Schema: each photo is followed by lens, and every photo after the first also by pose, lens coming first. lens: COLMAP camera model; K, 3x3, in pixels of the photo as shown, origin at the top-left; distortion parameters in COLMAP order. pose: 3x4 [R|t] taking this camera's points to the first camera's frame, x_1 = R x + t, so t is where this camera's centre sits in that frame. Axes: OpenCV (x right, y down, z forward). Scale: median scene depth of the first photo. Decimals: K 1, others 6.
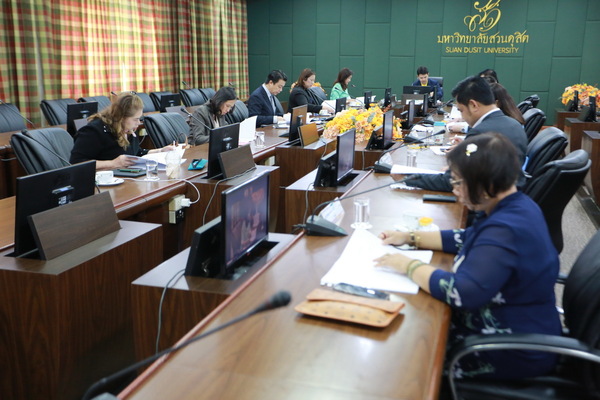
lens RADIAL K [[663.4, 0, 300.0], [0, 663.4, 200.0], [0, 0, 1]] dist [0.008212, 0.010094]
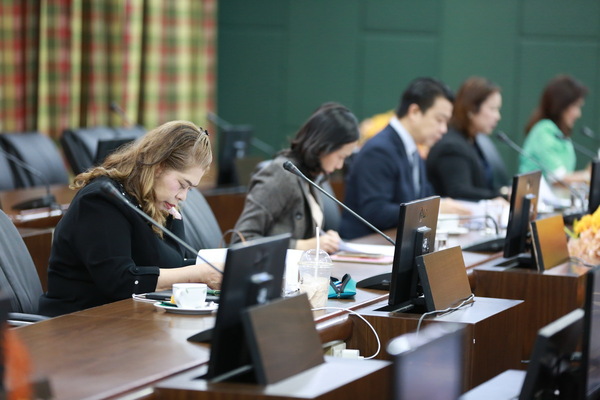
lens RADIAL K [[2829.6, 0, 300.0], [0, 2829.6, 200.0], [0, 0, 1]] dist [1.674825, 2.982183]
pose [[0.999261, 0.021912, 0.031589, -0.244137], [-0.016873, 0.988270, -0.151783, 0.174219], [-0.034544, 0.151138, 0.987909, -0.850845]]
